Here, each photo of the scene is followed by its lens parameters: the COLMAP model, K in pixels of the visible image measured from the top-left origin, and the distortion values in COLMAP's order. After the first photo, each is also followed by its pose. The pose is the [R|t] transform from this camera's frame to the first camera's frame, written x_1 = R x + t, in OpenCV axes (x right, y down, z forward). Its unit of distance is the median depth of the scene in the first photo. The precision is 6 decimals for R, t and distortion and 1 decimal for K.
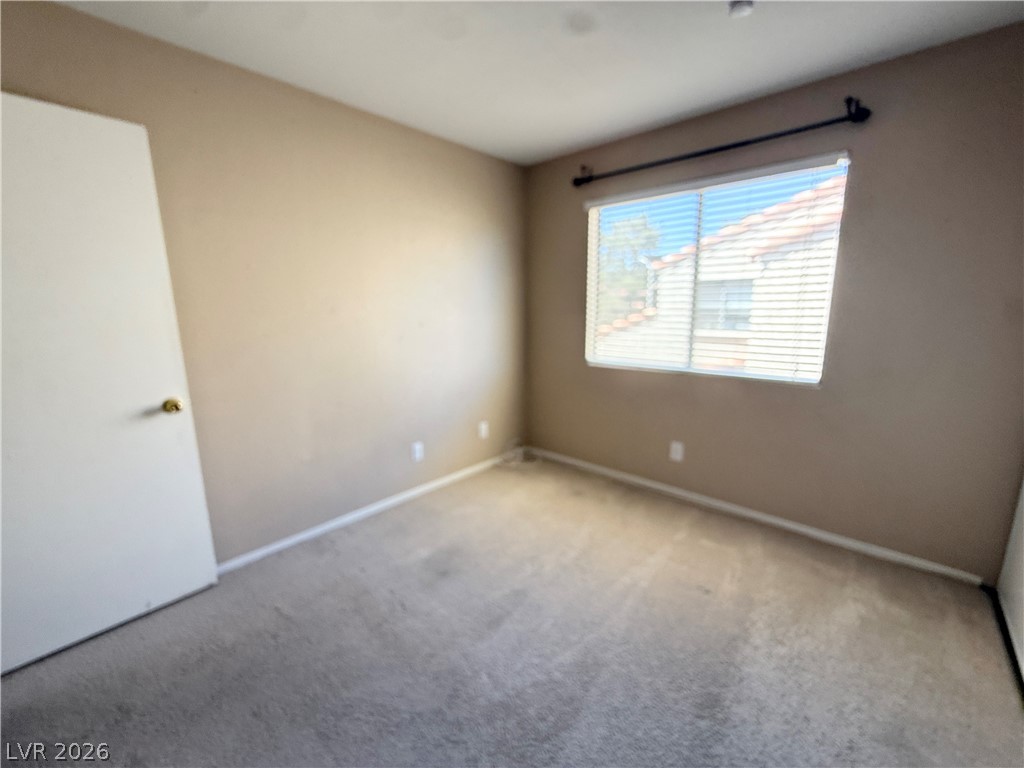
lens RADIAL K [[407.4, 0, 514.0], [0, 407.4, 385.2], [0, 0, 1]] dist [0.001732, -0.000878]
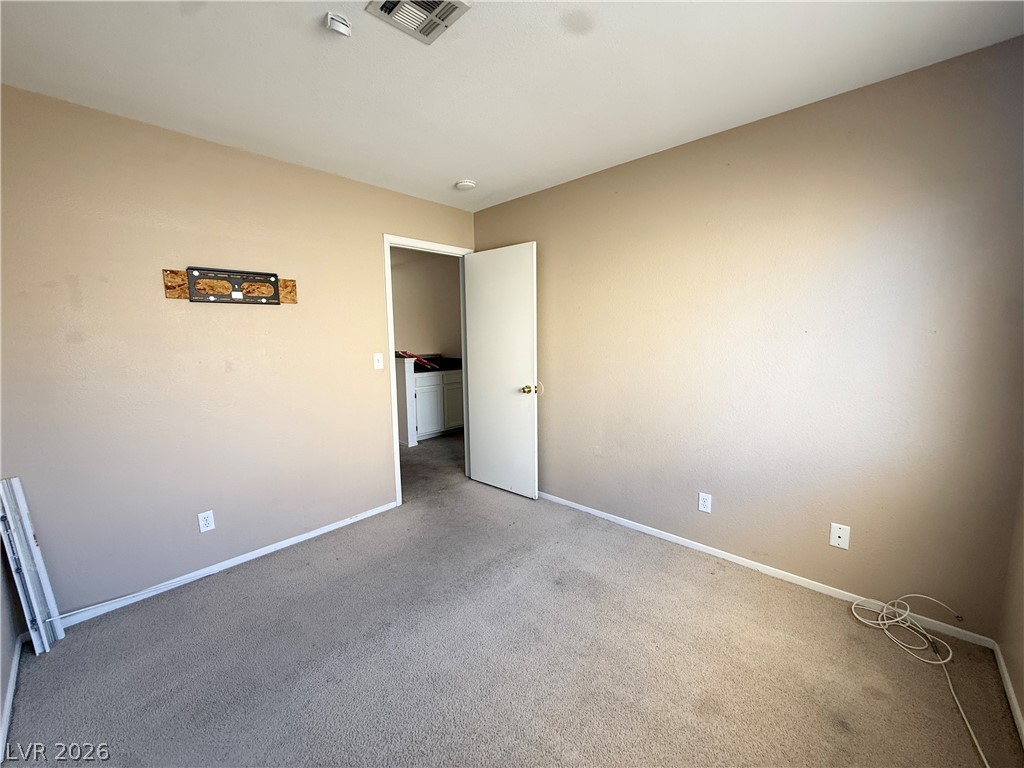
lens RADIAL K [[407.4, 0, 511.0], [0, 407.4, 383.9], [0, 0, 1]] dist [0.001732, -0.000878]
pose [[0.005956, 0.142227, -0.989816, 0.854049], [-0.175828, 0.974561, 0.138977, -0.191098], [0.984403, 0.173210, 0.030812, 0.766786]]
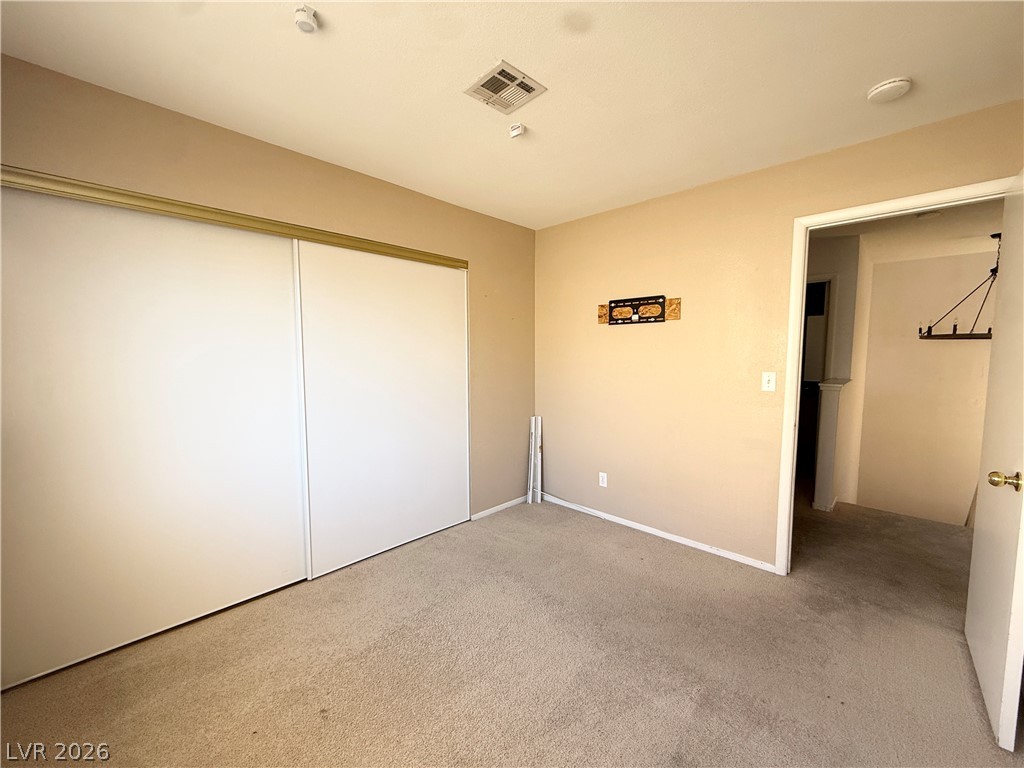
lens RADIAL K [[407.4, 0, 508.5], [0, 407.4, 384.1], [0, 0, 1]] dist [0.001732, -0.000878]
pose [[-0.999639, 0.018894, 0.019089, 0.082506], [0.023321, 0.963162, 0.267908, -0.315656], [-0.013324, 0.268257, -0.963255, 1.511713]]
